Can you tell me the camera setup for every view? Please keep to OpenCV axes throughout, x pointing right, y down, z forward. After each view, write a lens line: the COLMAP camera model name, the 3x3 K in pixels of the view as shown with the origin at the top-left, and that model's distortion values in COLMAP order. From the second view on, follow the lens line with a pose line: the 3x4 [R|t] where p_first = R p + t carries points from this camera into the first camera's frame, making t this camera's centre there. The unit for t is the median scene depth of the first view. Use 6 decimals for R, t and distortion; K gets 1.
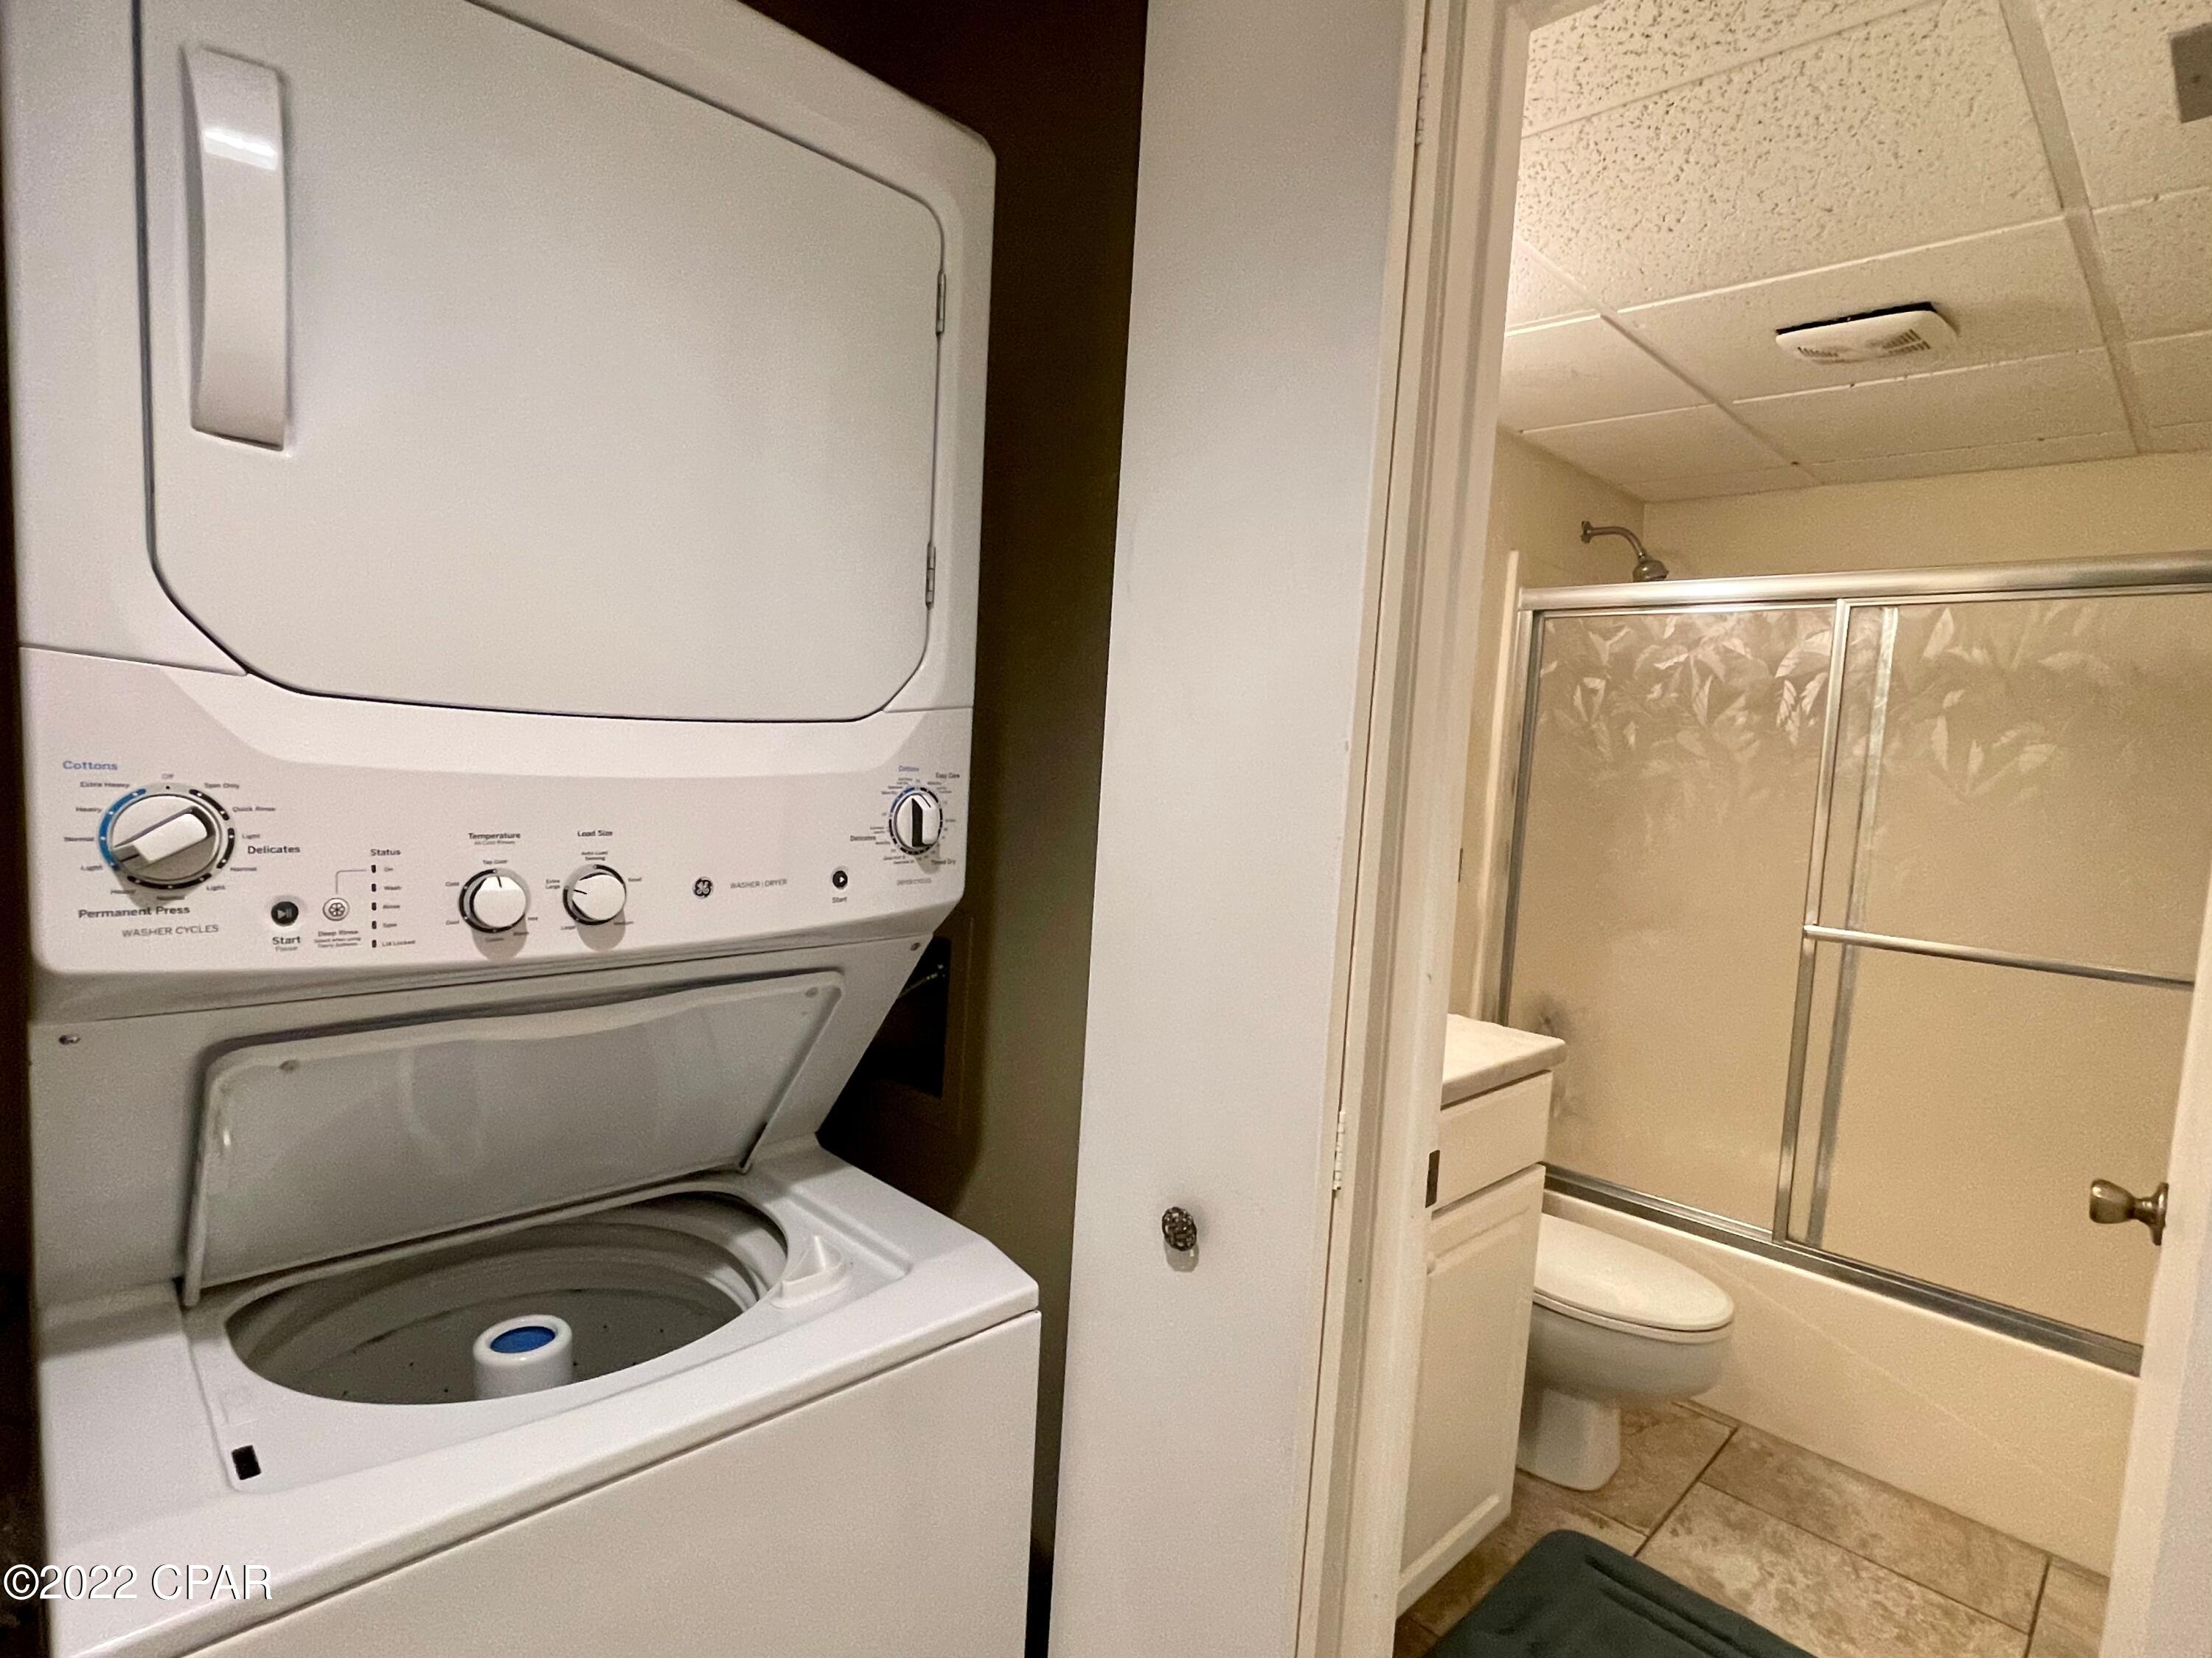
lens RADIAL K [[1149.0, 0, 1112.8], [0, 1149.0, 824.8], [0, 0, 1]] dist [0.001661, 0.007084]
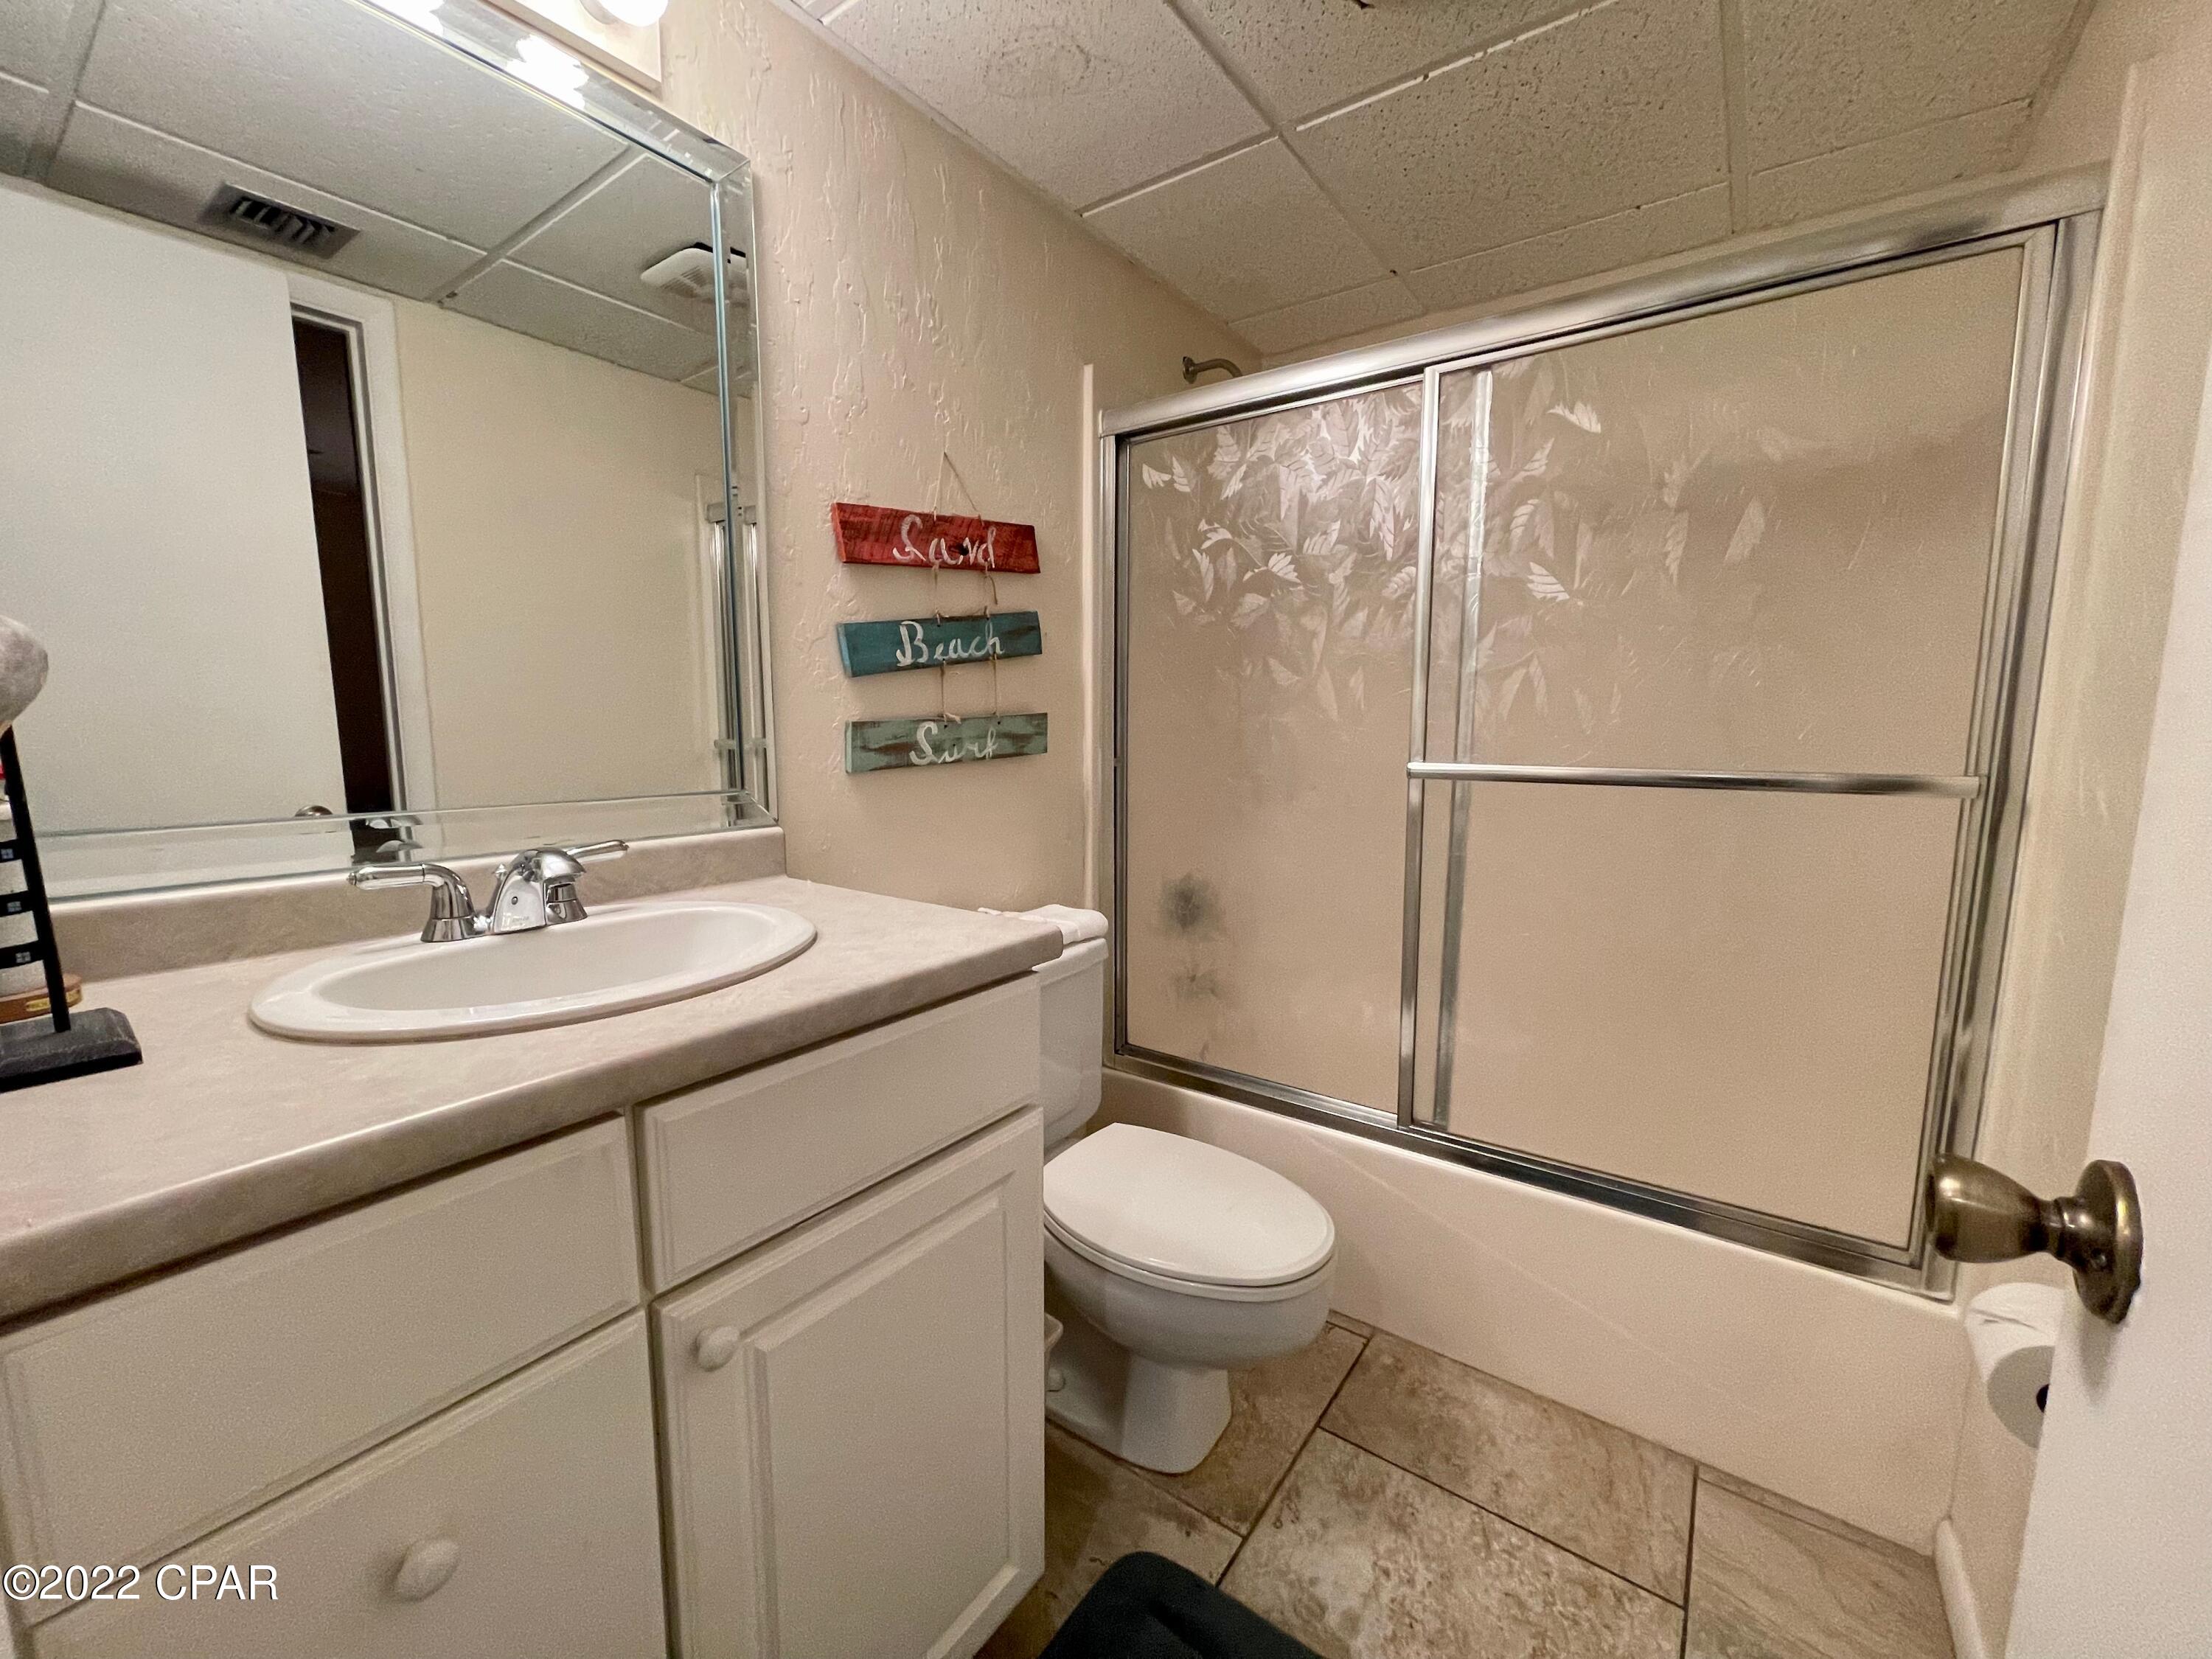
lens RADIAL K [[886.7, 0, 1101.1], [0, 886.7, 834.7], [0, 0, 1]] dist [-0.001053, -0.000047]
pose [[0.987434, -0.079755, 0.136432, 0.307498], [0.072686, 0.995779, 0.056040, 0.094513], [-0.140326, -0.045420, 0.989063, 0.416354]]
